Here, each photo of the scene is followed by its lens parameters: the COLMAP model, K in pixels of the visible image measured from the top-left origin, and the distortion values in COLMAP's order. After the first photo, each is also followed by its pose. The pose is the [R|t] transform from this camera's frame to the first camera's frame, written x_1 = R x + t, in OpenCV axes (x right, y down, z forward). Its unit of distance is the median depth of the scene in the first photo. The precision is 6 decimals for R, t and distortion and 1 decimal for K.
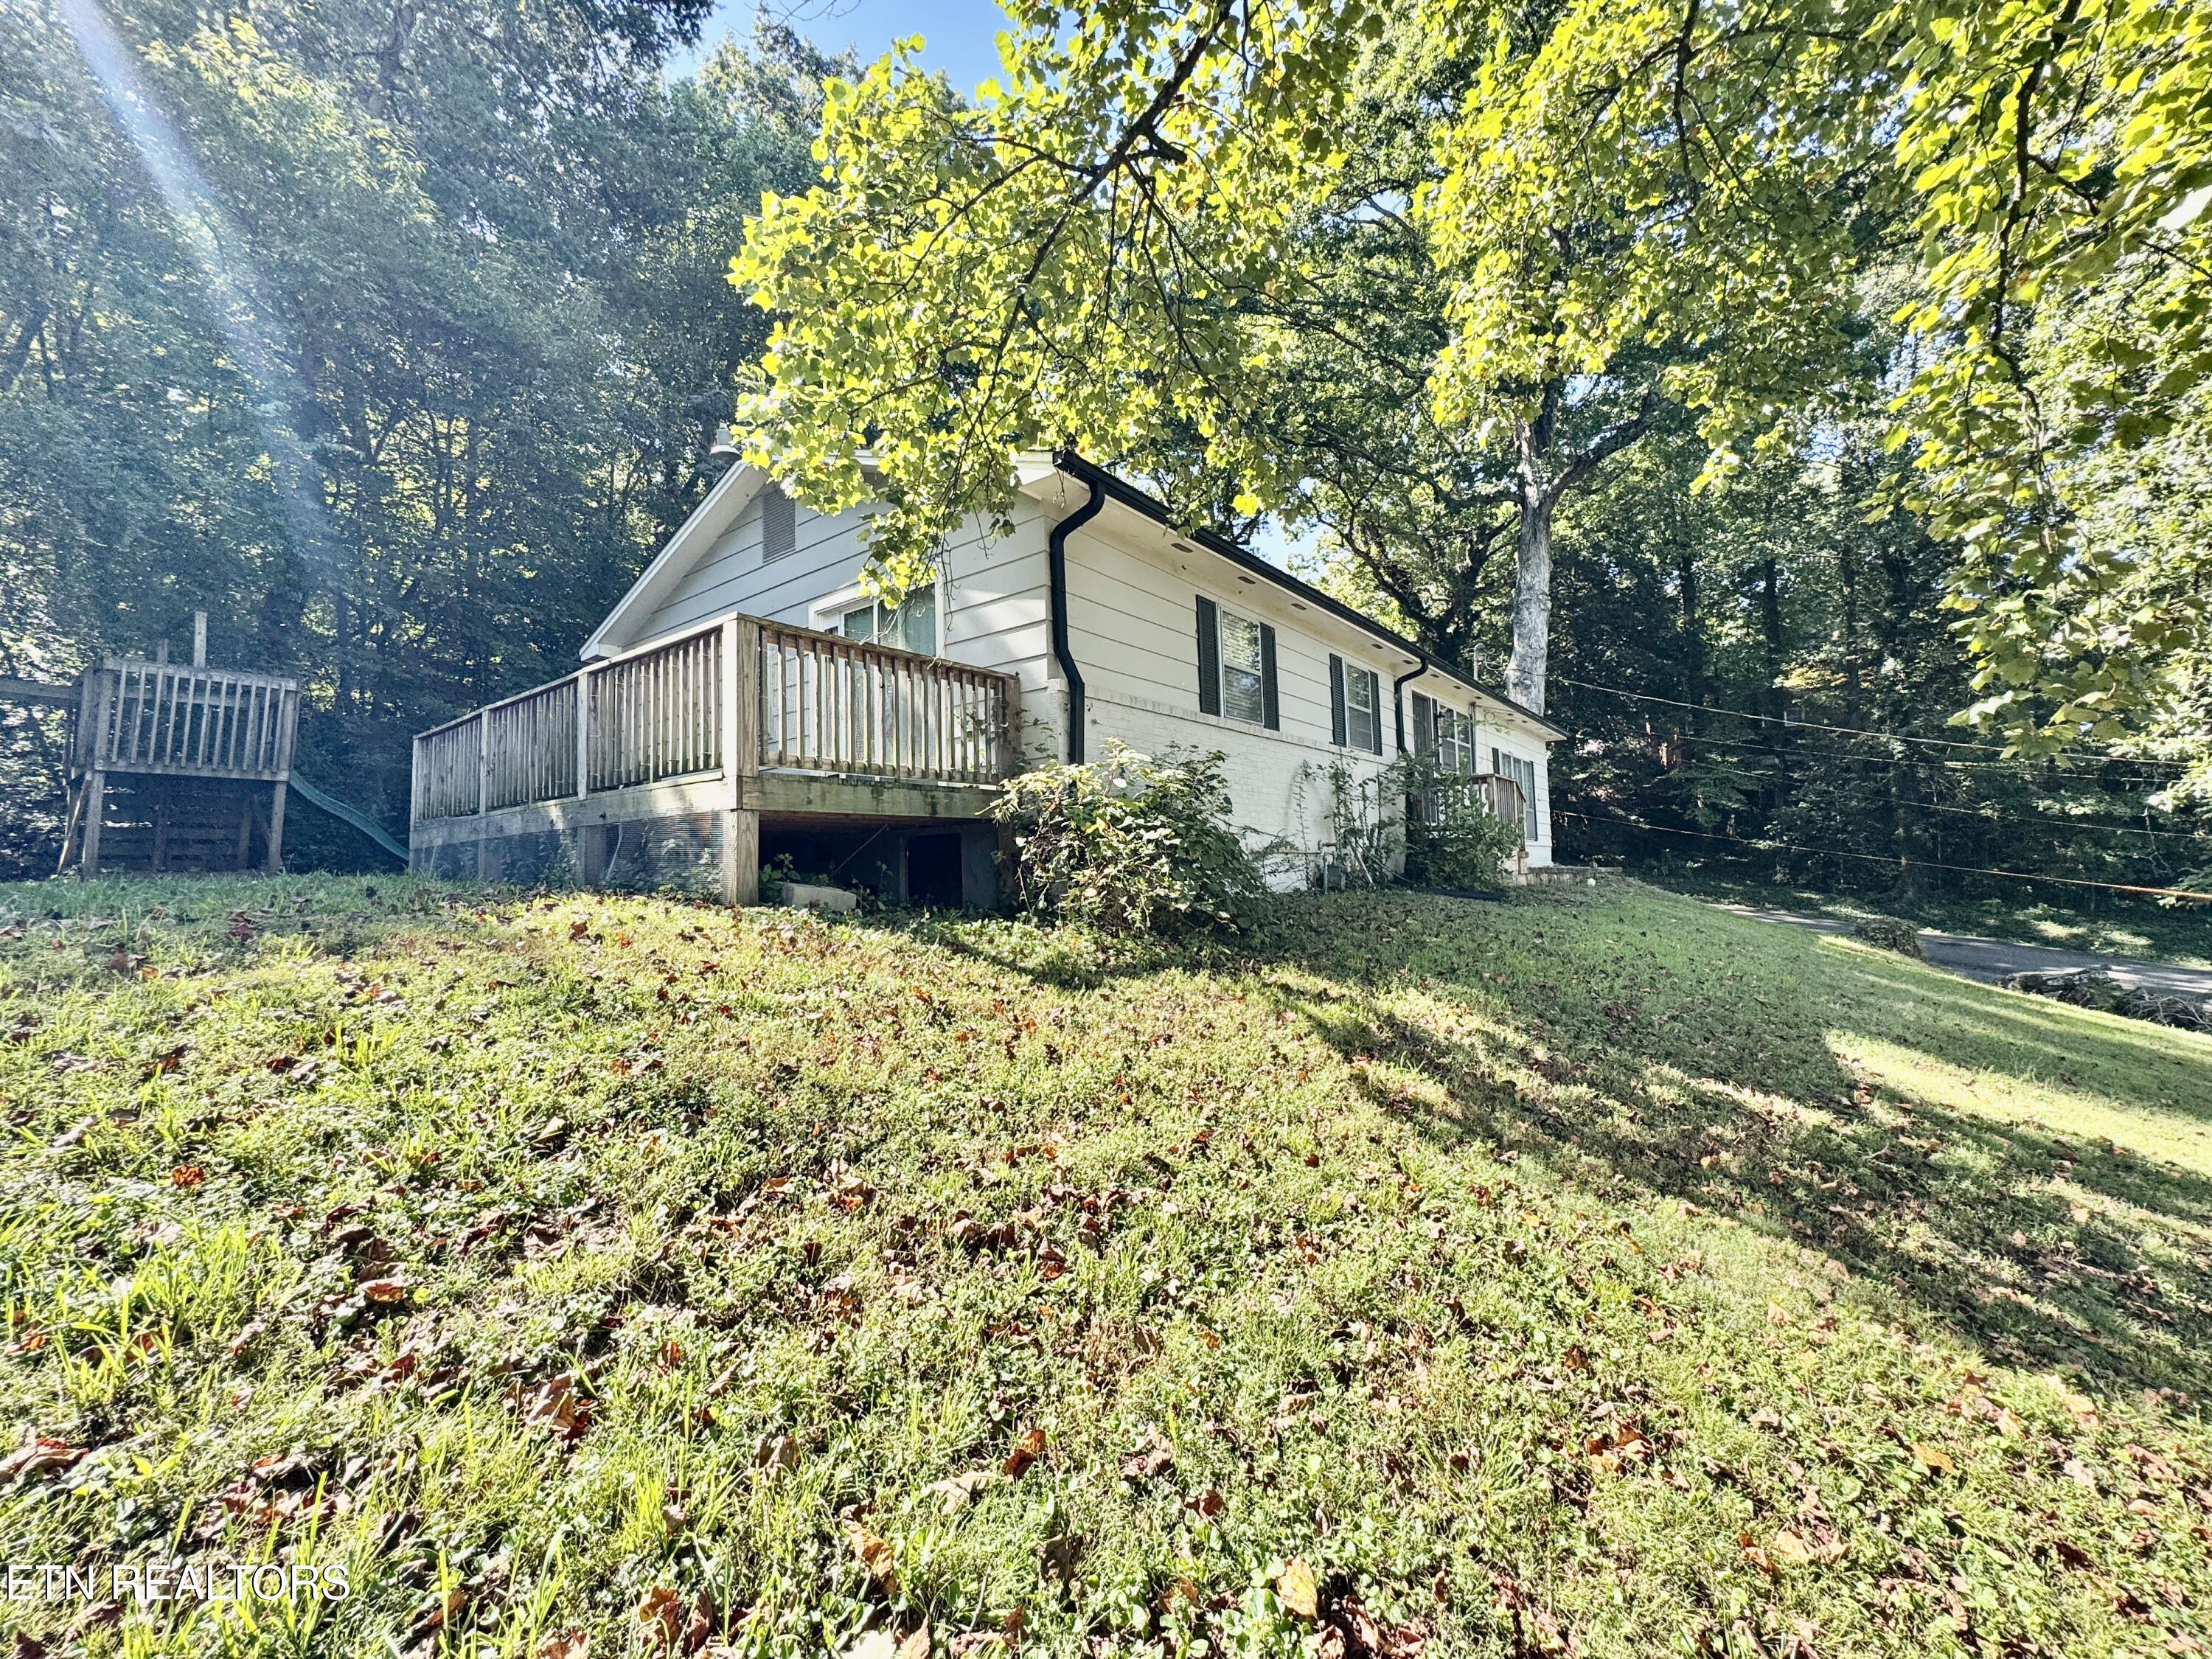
lens RADIAL K [[883.9, 0, 1106.0], [0, 883.9, 829.5], [0, 0, 1]] dist [-0.000165, 0.000185]
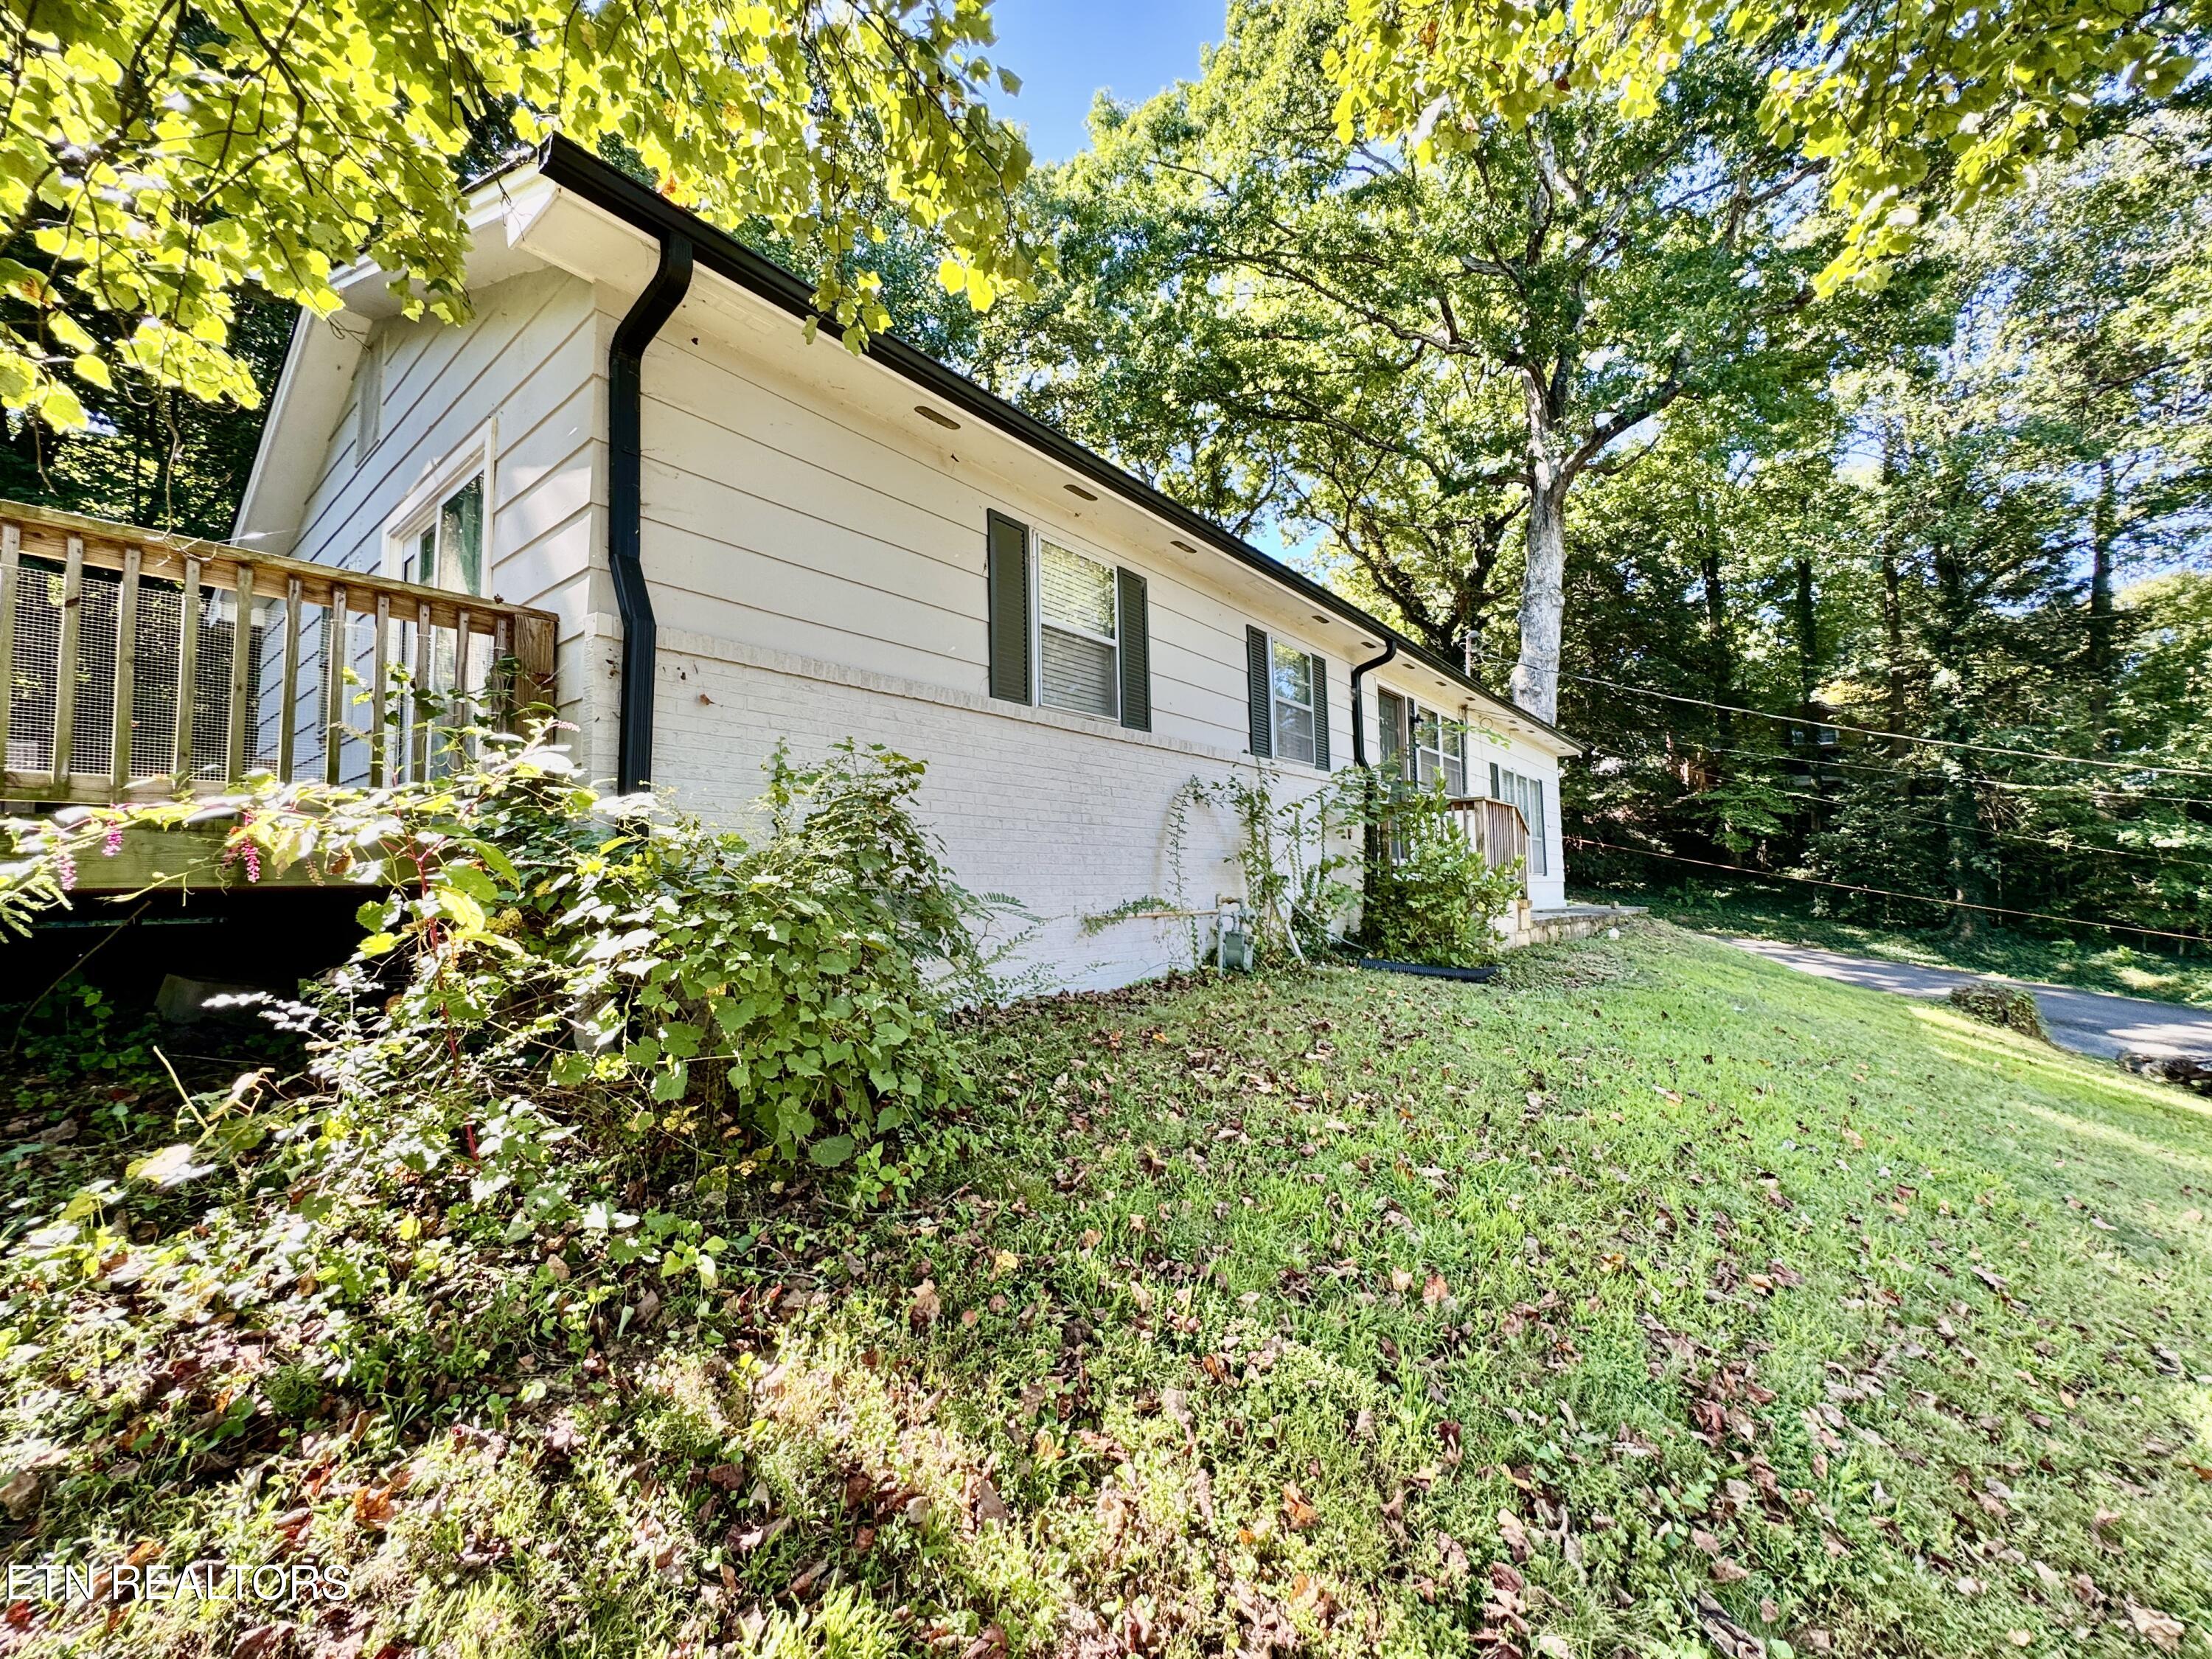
lens RADIAL K [[883.9, 0, 1106.0], [0, 883.9, 829.5], [0, 0, 1]] dist [-0.000165, 0.000185]
pose [[0.999860, 0.010889, -0.012684, 0.063149], [-0.011082, 0.999822, -0.015264, -0.009925], [0.012515, 0.015402, 0.999803, 0.122811]]
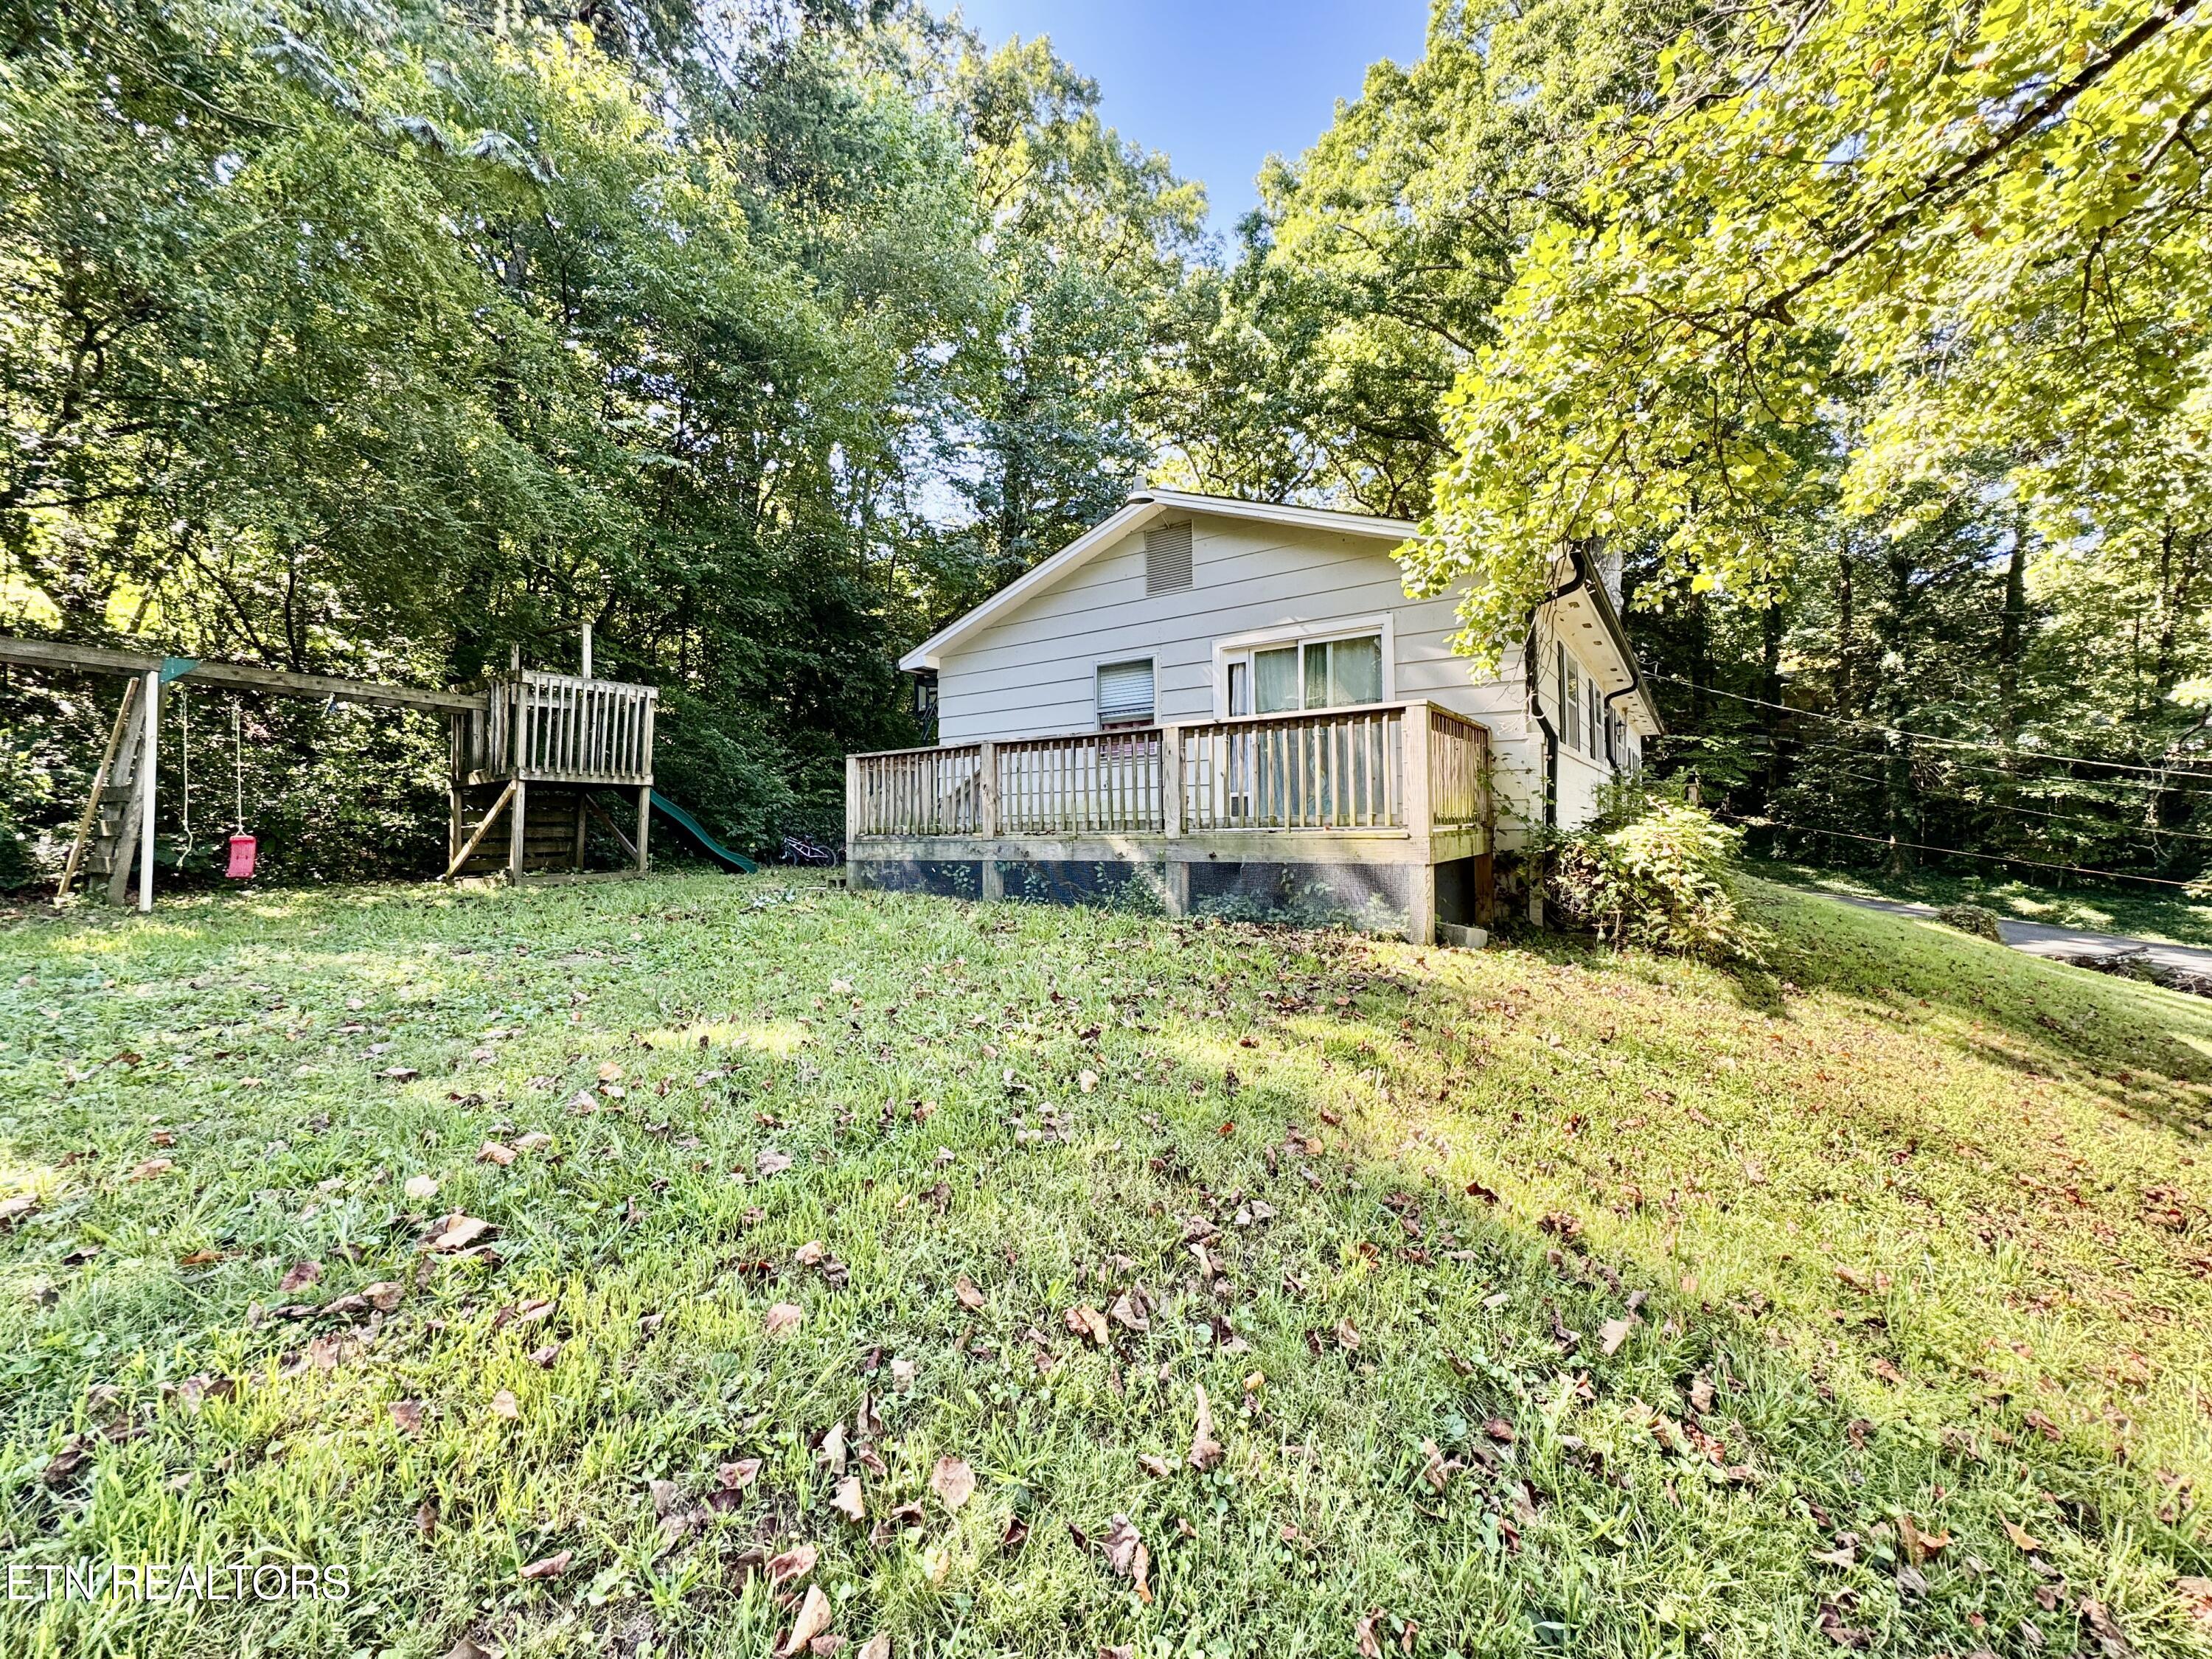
lens RADIAL K [[883.9, 0, 1106.0], [0, 883.9, 829.5], [0, 0, 1]] dist [-0.000165, 0.000185]
pose [[0.998028, 0.009875, 0.061989, -0.172789], [-0.012881, 0.998751, 0.048271, -0.022986], [-0.061435, -0.048974, 0.996909, -0.031628]]
